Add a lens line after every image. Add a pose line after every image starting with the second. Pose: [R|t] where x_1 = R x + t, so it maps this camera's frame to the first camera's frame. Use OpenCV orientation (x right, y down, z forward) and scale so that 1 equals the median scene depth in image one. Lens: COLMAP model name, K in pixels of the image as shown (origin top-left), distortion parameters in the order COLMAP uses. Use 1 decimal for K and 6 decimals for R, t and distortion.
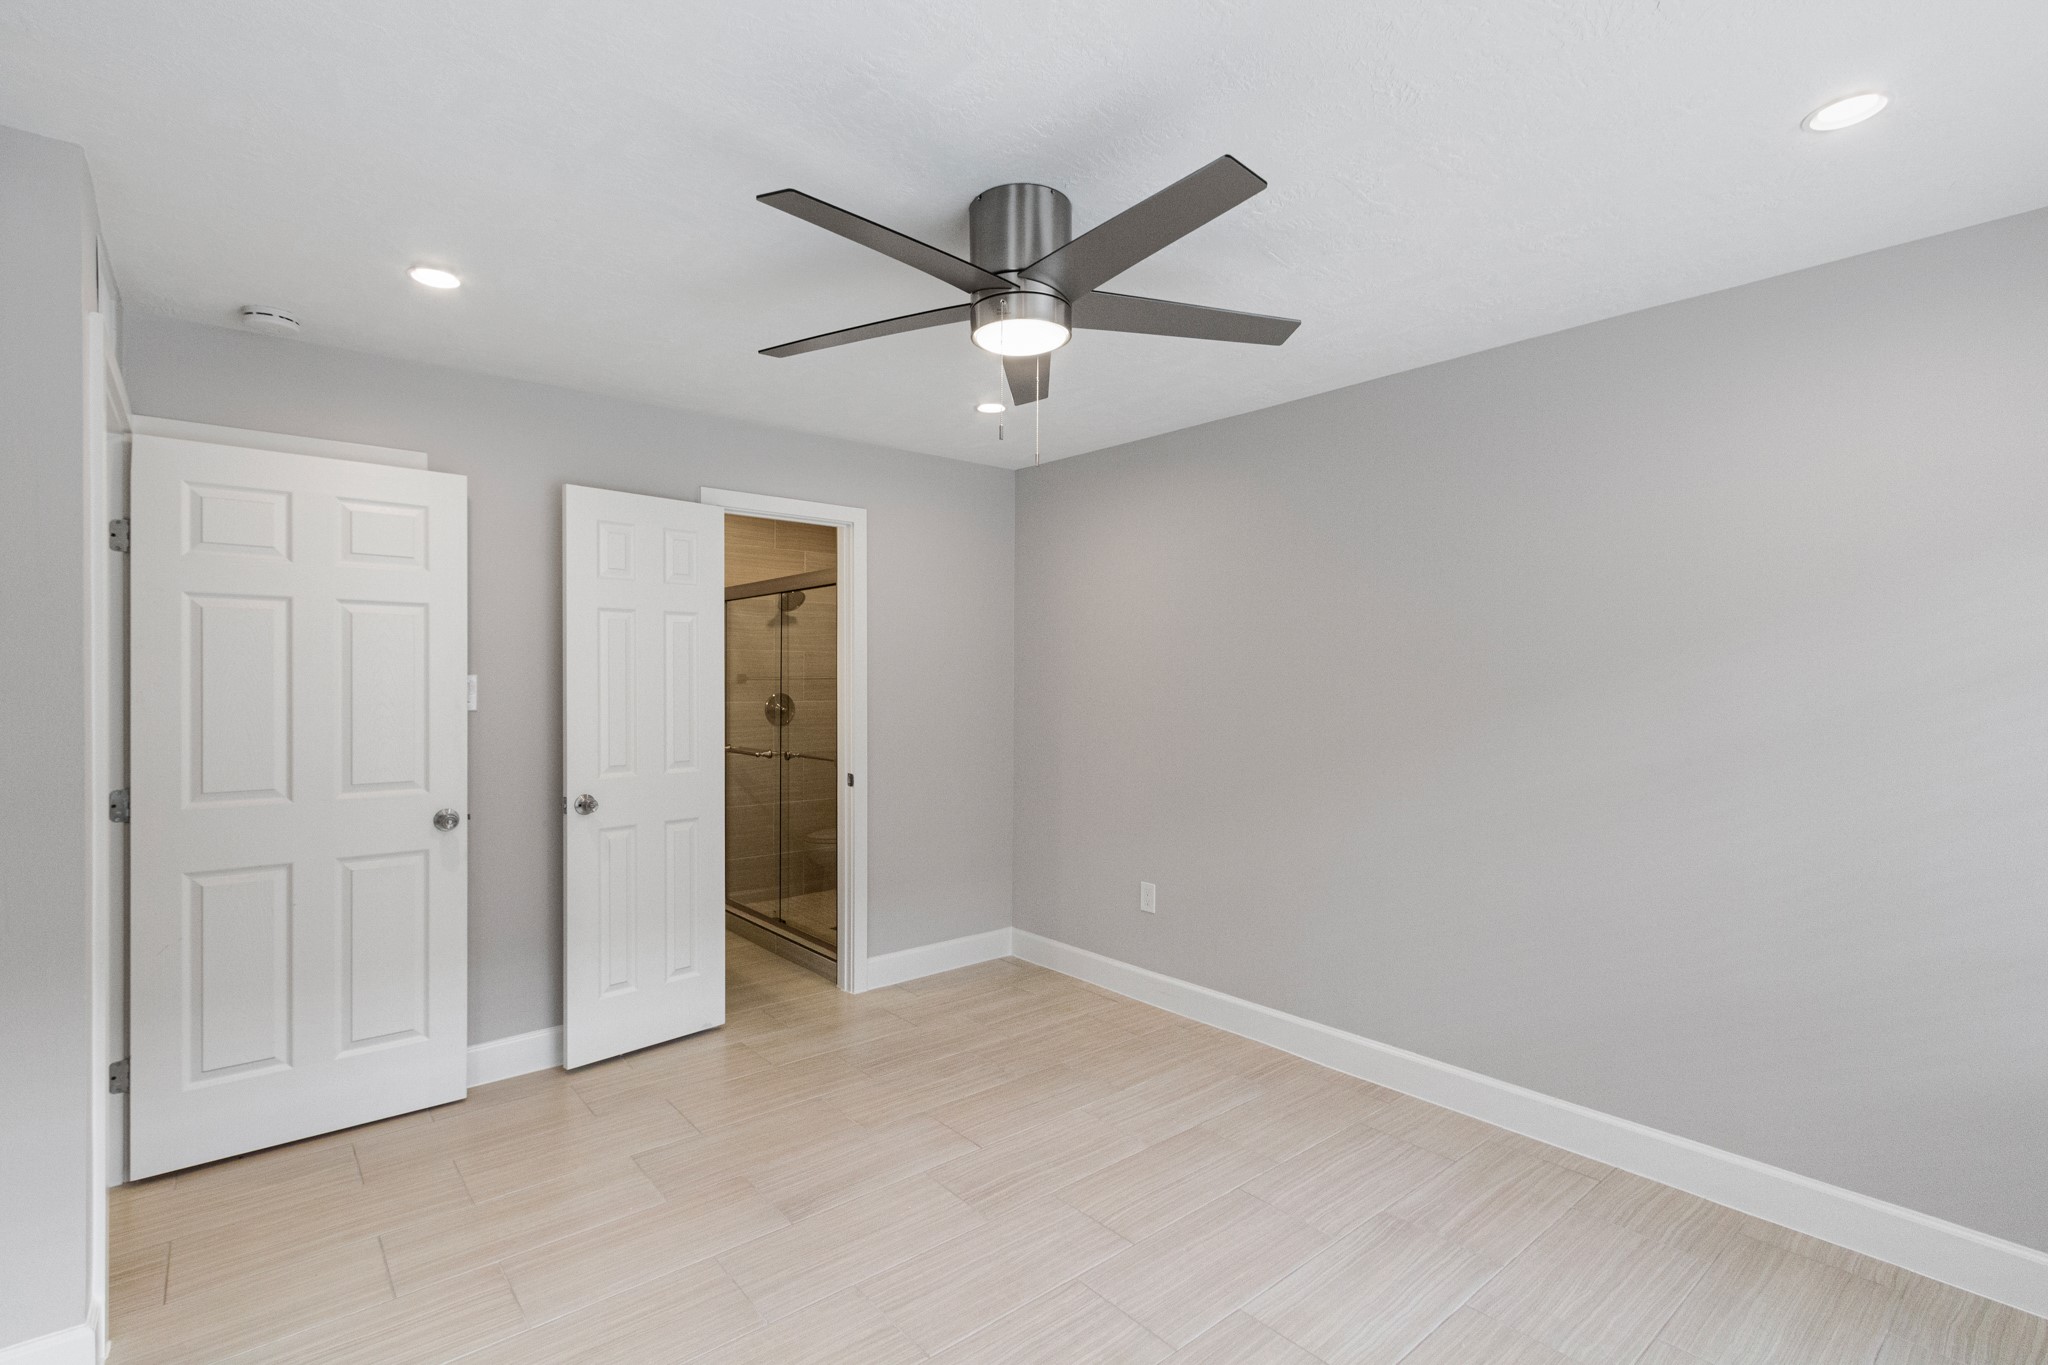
lens RADIAL K [[980.2, 0, 1024.0], [0, 980.2, 682.5], [0, 0, 1]] dist [0.003067, 0.000091]
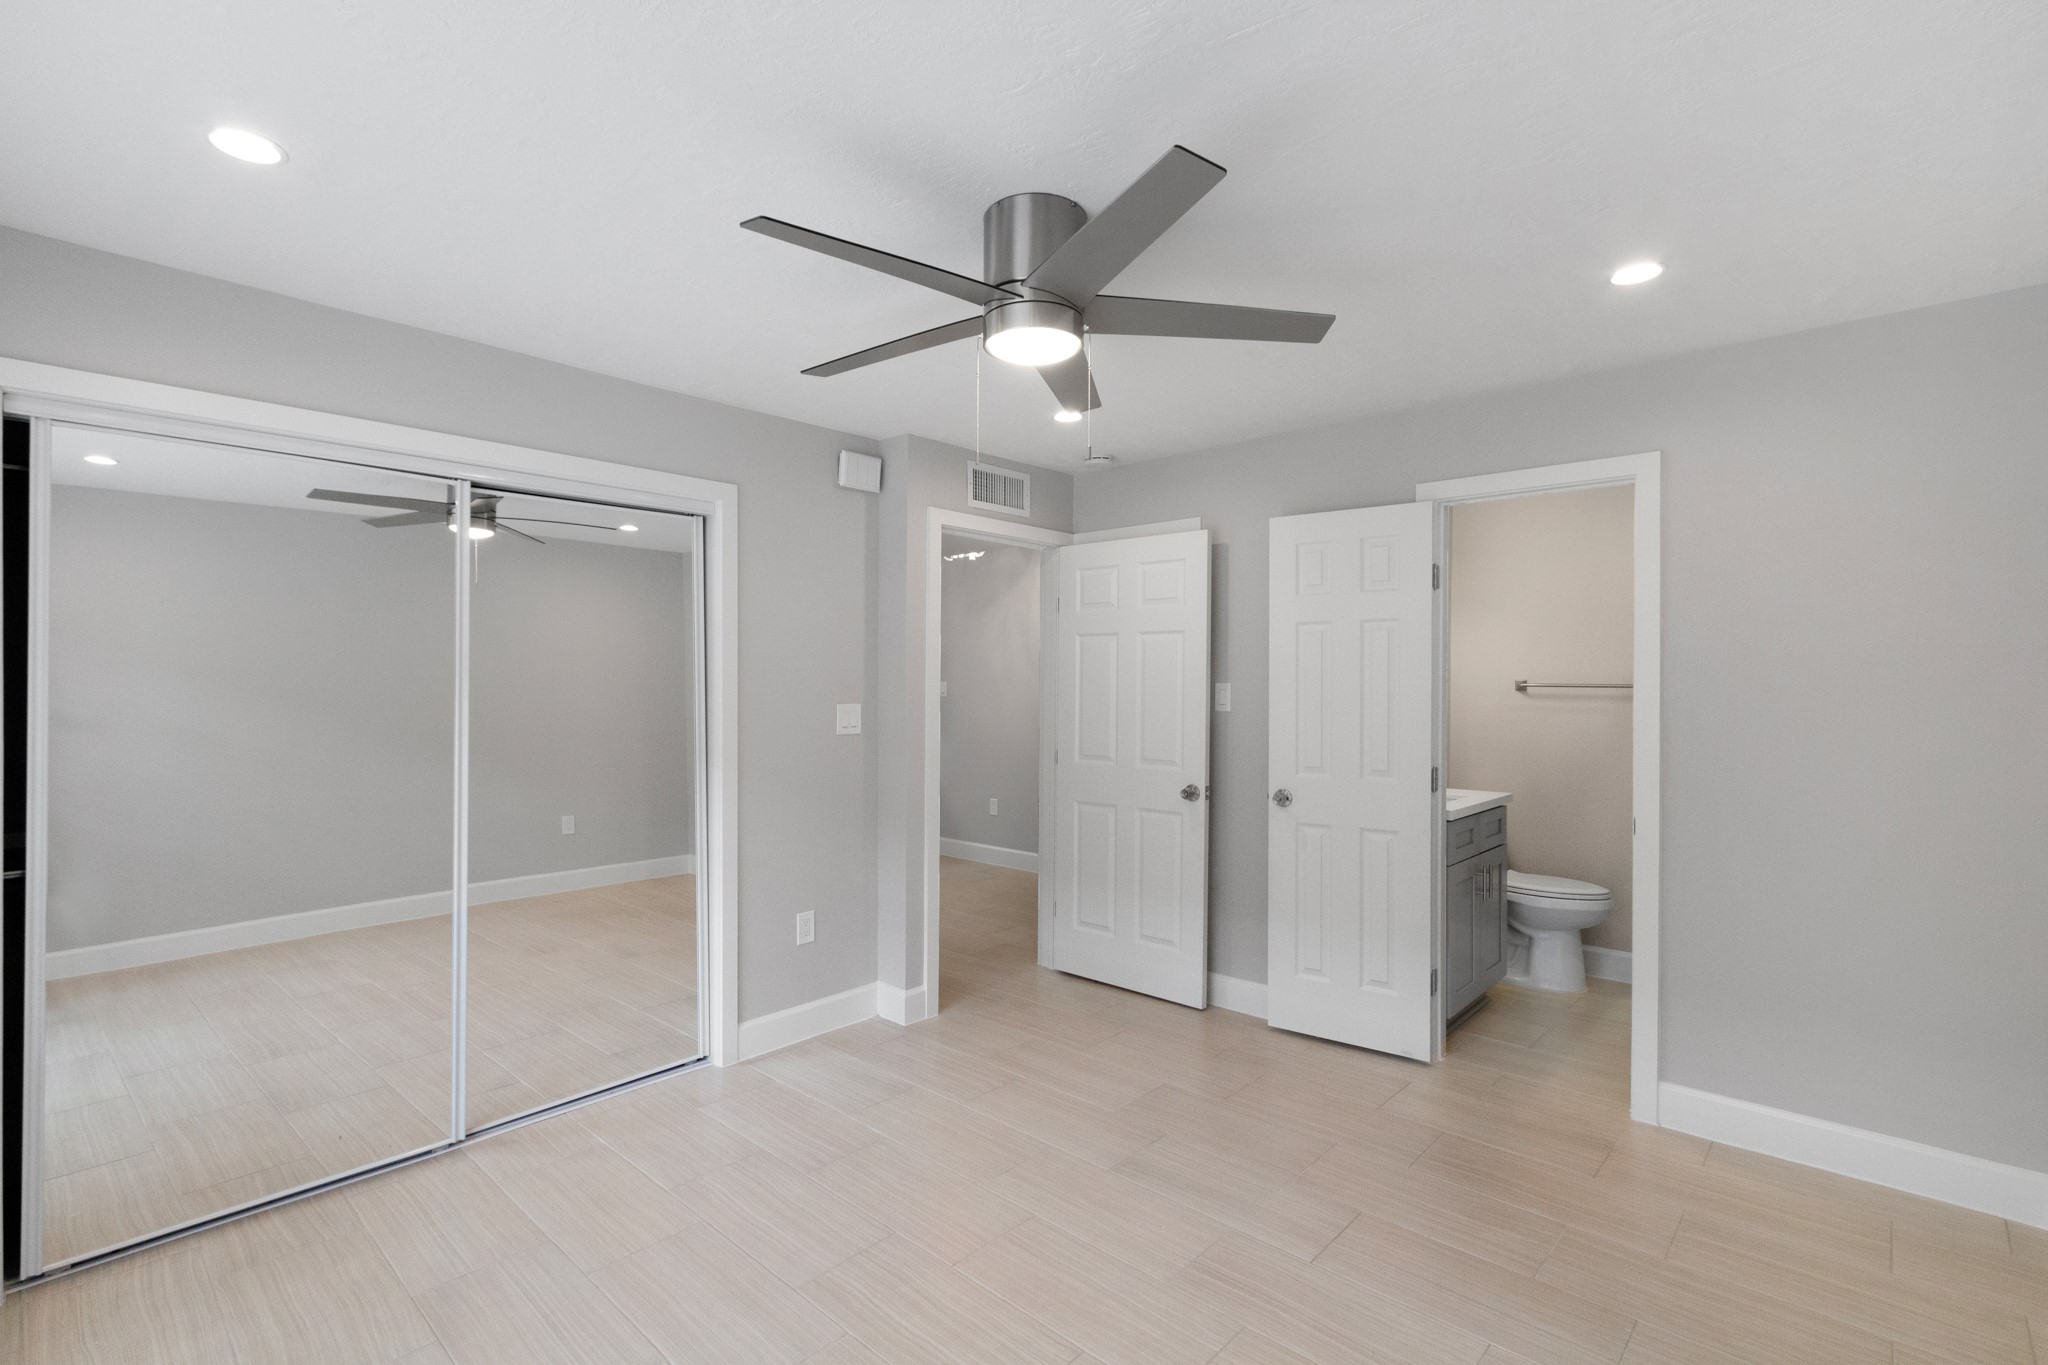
lens RADIAL K [[964.6, 0, 986.9], [0, 964.6, 688.6], [0, 0, 1]] dist [0.007448, -0.000168]
pose [[0.072227, -0.000180, -0.997388, 0.696830], [-0.010180, 0.999948, -0.000918, 0.003575], [0.997336, 0.010220, 0.072221, 0.634516]]
